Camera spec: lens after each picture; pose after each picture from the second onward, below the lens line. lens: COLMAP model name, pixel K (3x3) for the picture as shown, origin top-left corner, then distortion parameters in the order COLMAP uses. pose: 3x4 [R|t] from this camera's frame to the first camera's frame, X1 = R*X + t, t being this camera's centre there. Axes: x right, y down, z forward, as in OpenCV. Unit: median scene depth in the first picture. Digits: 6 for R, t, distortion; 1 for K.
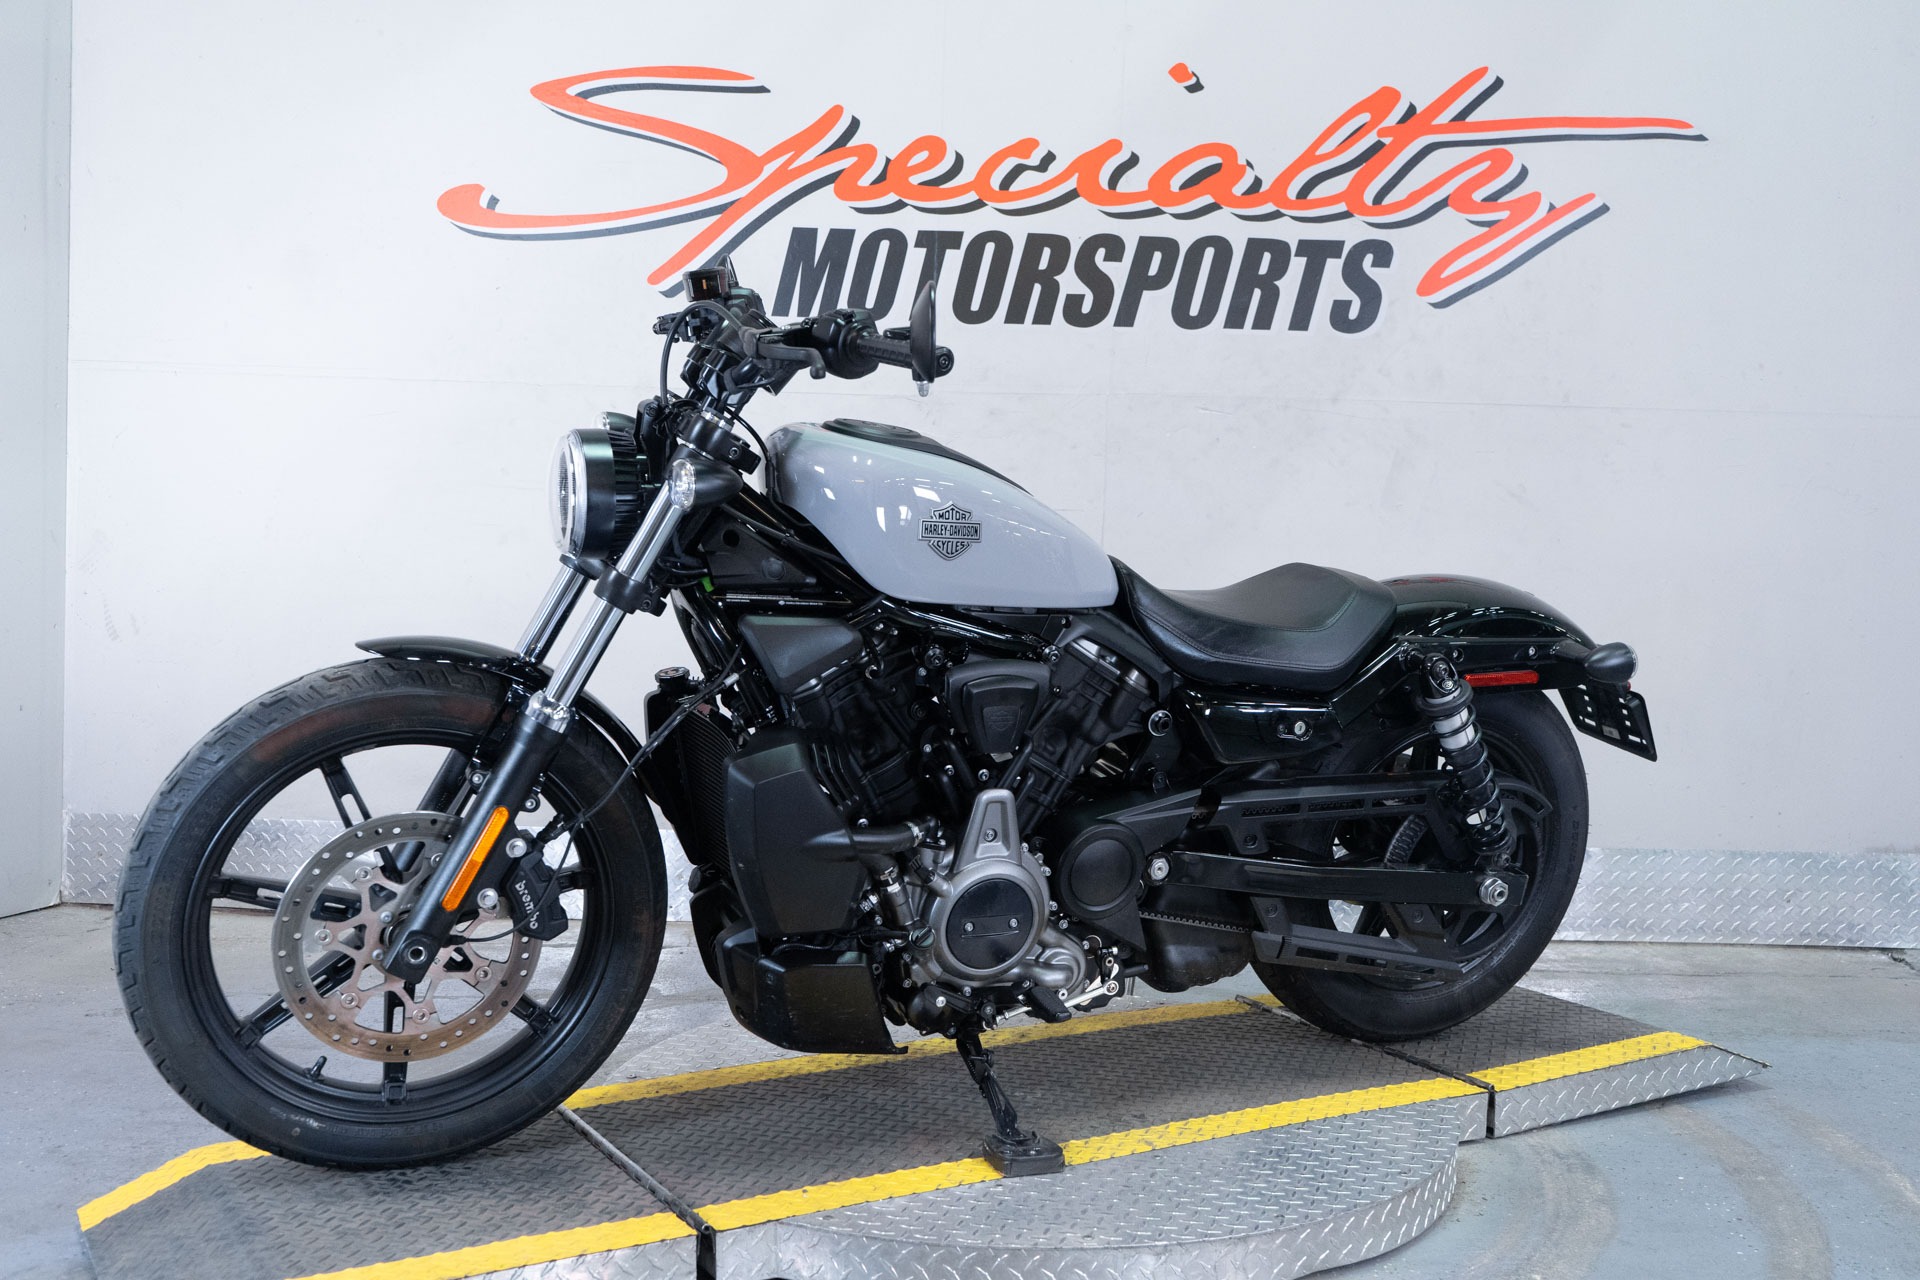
lens RADIAL K [[1973.3, 0, 927.3], [0, 1973.3, 632.8], [0, 0, 1]] dist [0.011246, 0.000000]
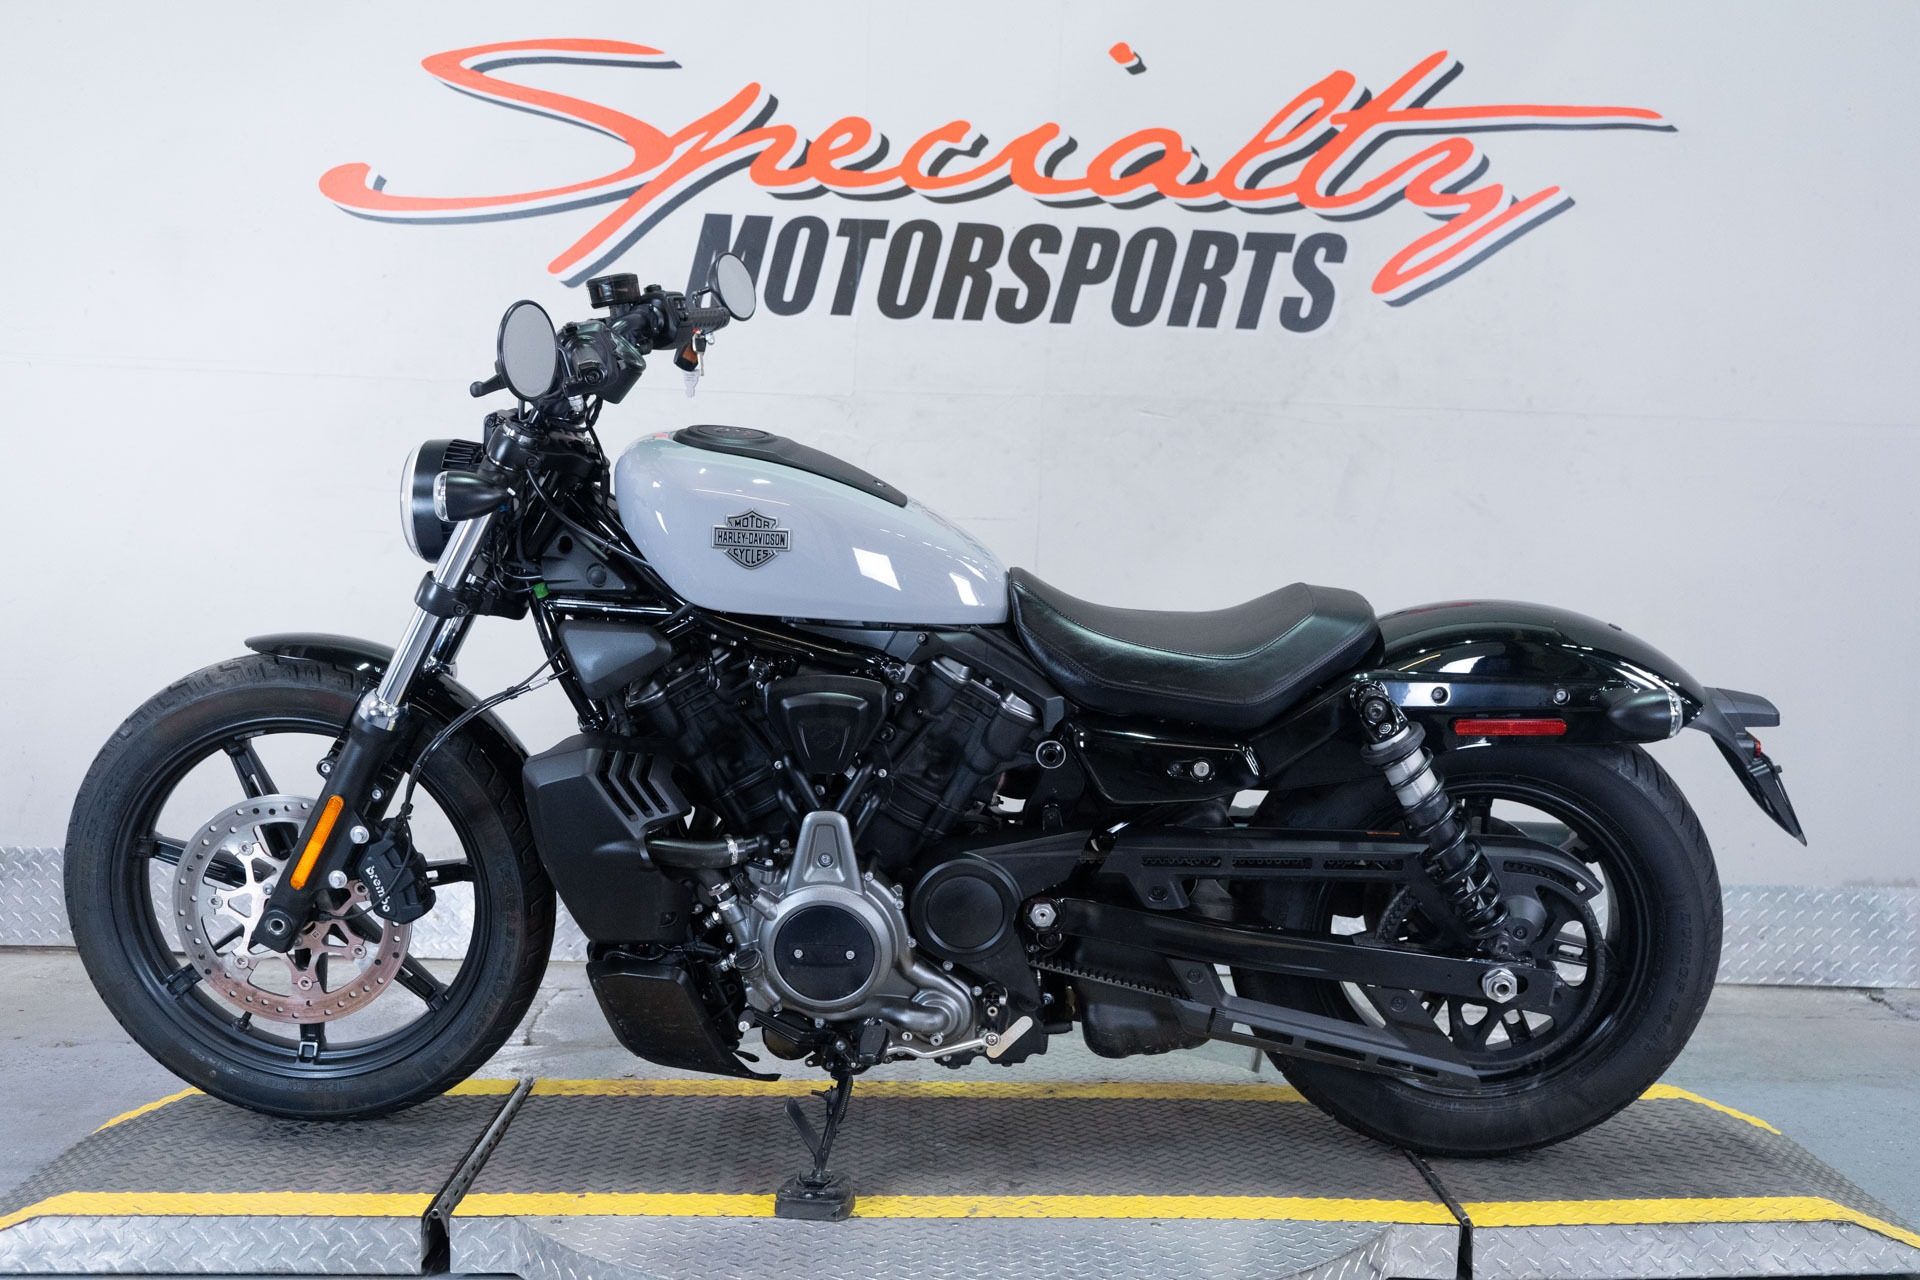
lens RADIAL K [[2121.9, 0, 926.1], [0, 2121.9, 631.9], [0, 0, 1]] dist [0.015915, 0.000000]
pose [[0.999339, 0.003091, 0.036212, 0.065471], [-0.002770, 0.999956, -0.008910, 0.009745], [-0.036238, 0.008804, 0.999304, -0.255949]]
